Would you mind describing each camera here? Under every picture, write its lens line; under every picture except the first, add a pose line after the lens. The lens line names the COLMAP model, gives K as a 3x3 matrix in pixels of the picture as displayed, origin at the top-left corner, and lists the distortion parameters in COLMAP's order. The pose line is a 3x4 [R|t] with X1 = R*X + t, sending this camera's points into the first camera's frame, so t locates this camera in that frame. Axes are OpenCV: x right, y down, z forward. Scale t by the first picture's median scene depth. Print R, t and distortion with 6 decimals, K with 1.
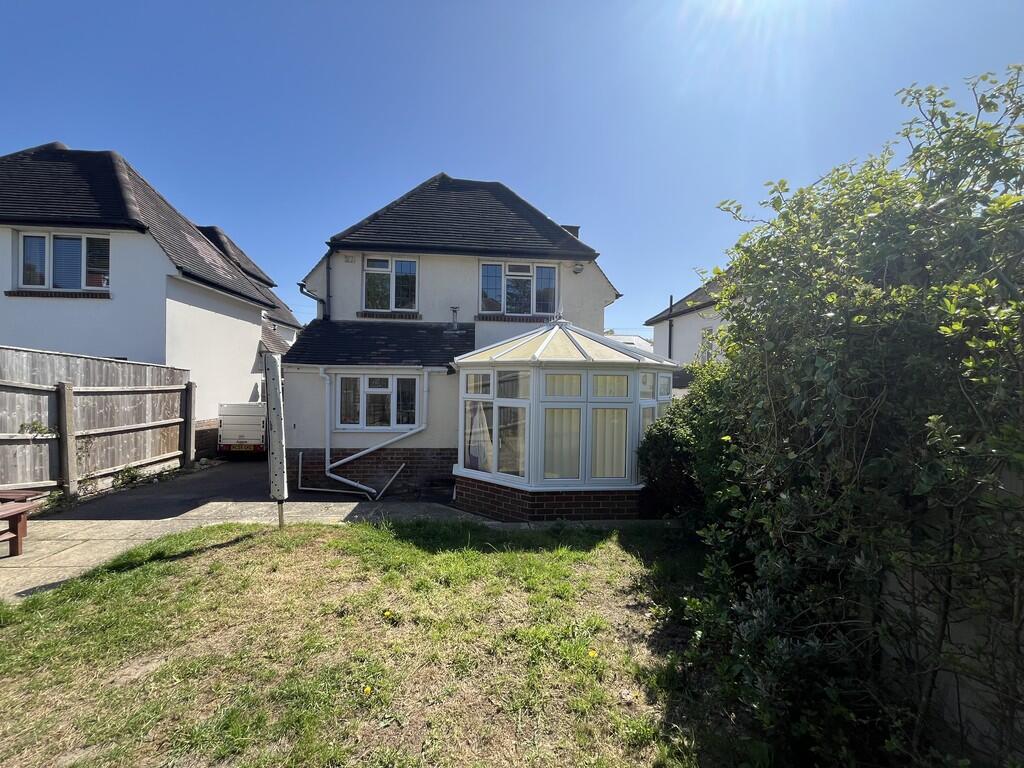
lens RADIAL K [[411.9, 0, 507.6], [0, 411.9, 382.8], [0, 0, 1]] dist [-0.002344, -0.001313]
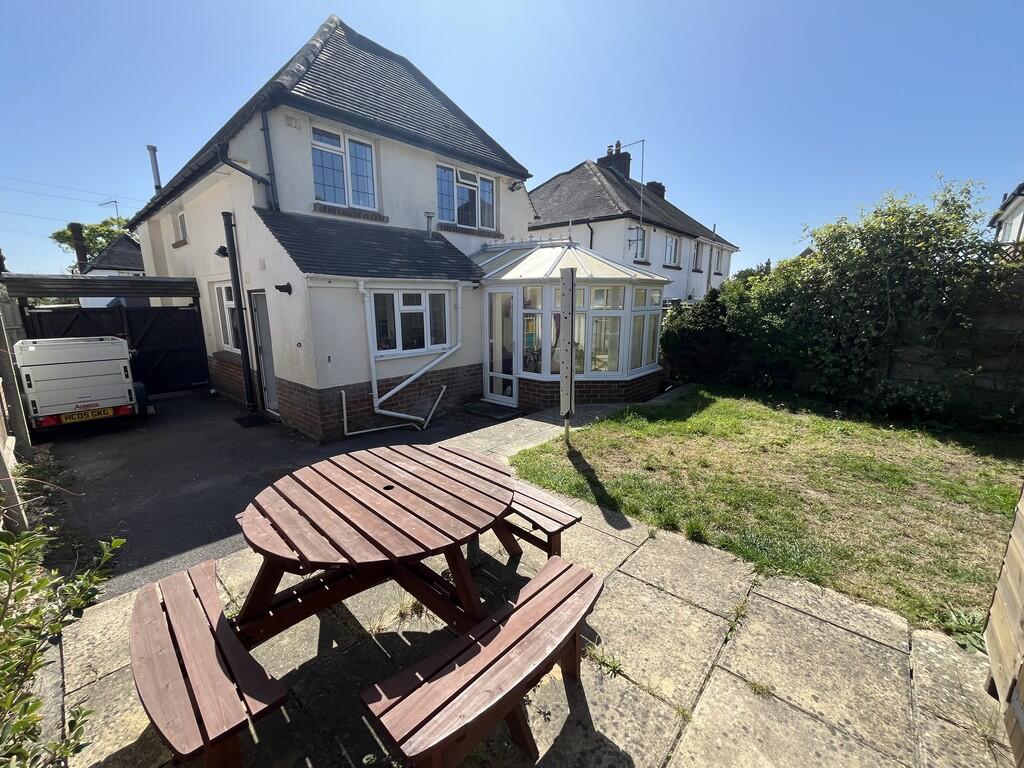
lens RADIAL K [[411.9, 0, 507.6], [0, 411.9, 384.0], [0, 0, 1]] dist [-0.002344, -0.001313]
pose [[0.745343, -0.152357, 0.649039, -0.950294], [0.016940, 0.977551, 0.210019, -0.005384], [-0.666466, -0.145541, 0.731191, 0.261153]]
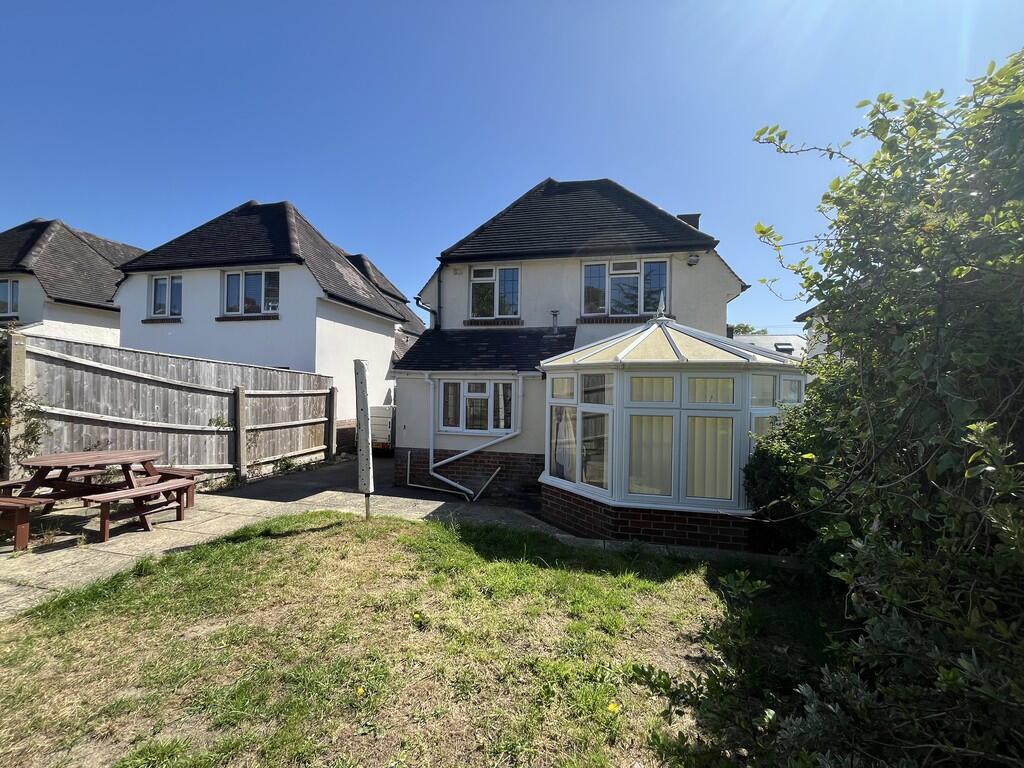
lens RADIAL K [[411.9, 0, 509.5], [0, 411.9, 383.5], [0, 0, 1]] dist [-0.002344, -0.001313]
pose [[0.951457, -0.002259, -0.307772, 0.103948], [-0.002557, 0.999881, -0.015241, 0.006588], [0.307770, 0.015288, 0.951338, 0.052946]]
